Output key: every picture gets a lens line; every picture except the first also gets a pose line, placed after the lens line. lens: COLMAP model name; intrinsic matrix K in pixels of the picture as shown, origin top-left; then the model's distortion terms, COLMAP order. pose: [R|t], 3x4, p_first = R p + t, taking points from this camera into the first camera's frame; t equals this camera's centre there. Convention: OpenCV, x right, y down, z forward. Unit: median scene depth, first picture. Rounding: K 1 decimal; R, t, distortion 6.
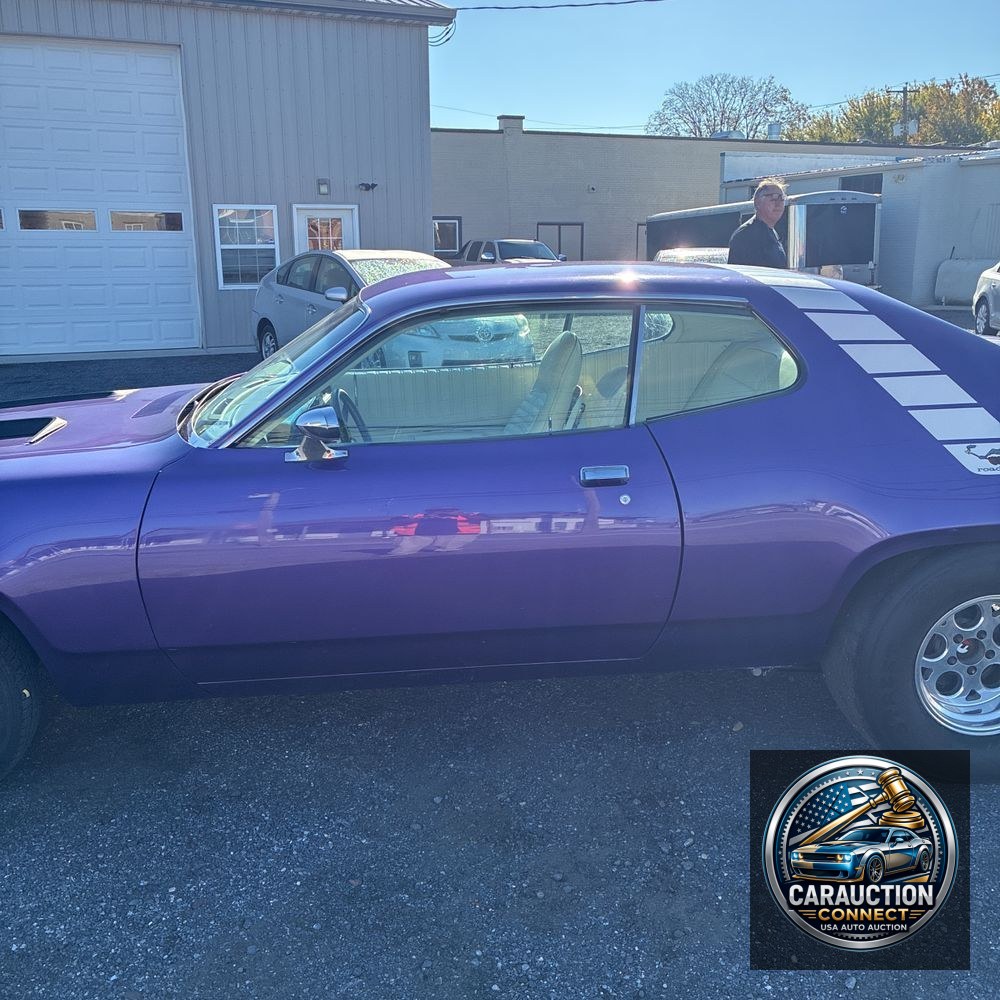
lens RADIAL K [[1006.2, 0, 502.1], [0, 1006.2, 498.7], [0, 0, 1]] dist [0.012999, 0.000000]
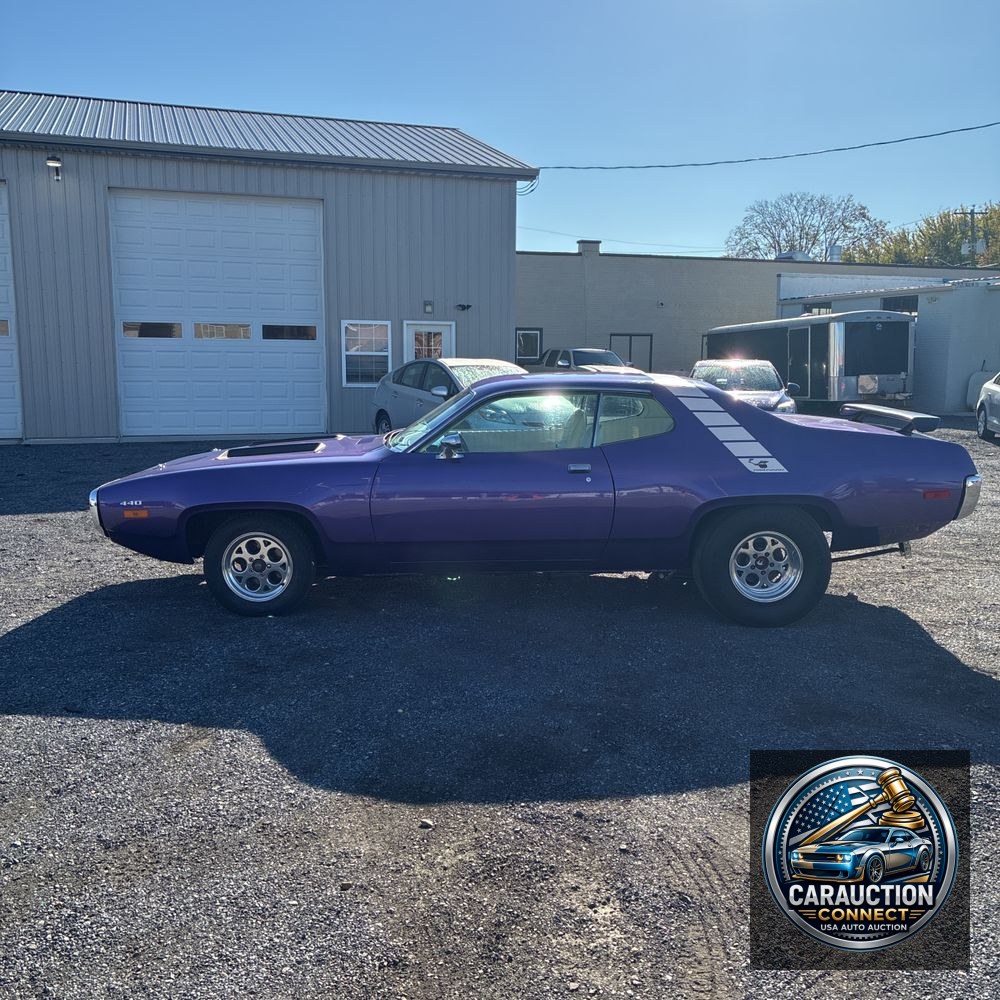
lens RADIAL K [[1006.2, 0, 502.0], [0, 1006.2, 506.6], [0, 0, 1]] dist [0.012999, 0.000000]
pose [[0.996477, 0.025550, -0.079880, 0.012735], [-0.032801, 0.995326, -0.090827, 0.030619], [0.077186, 0.093127, 0.992658, -0.136882]]
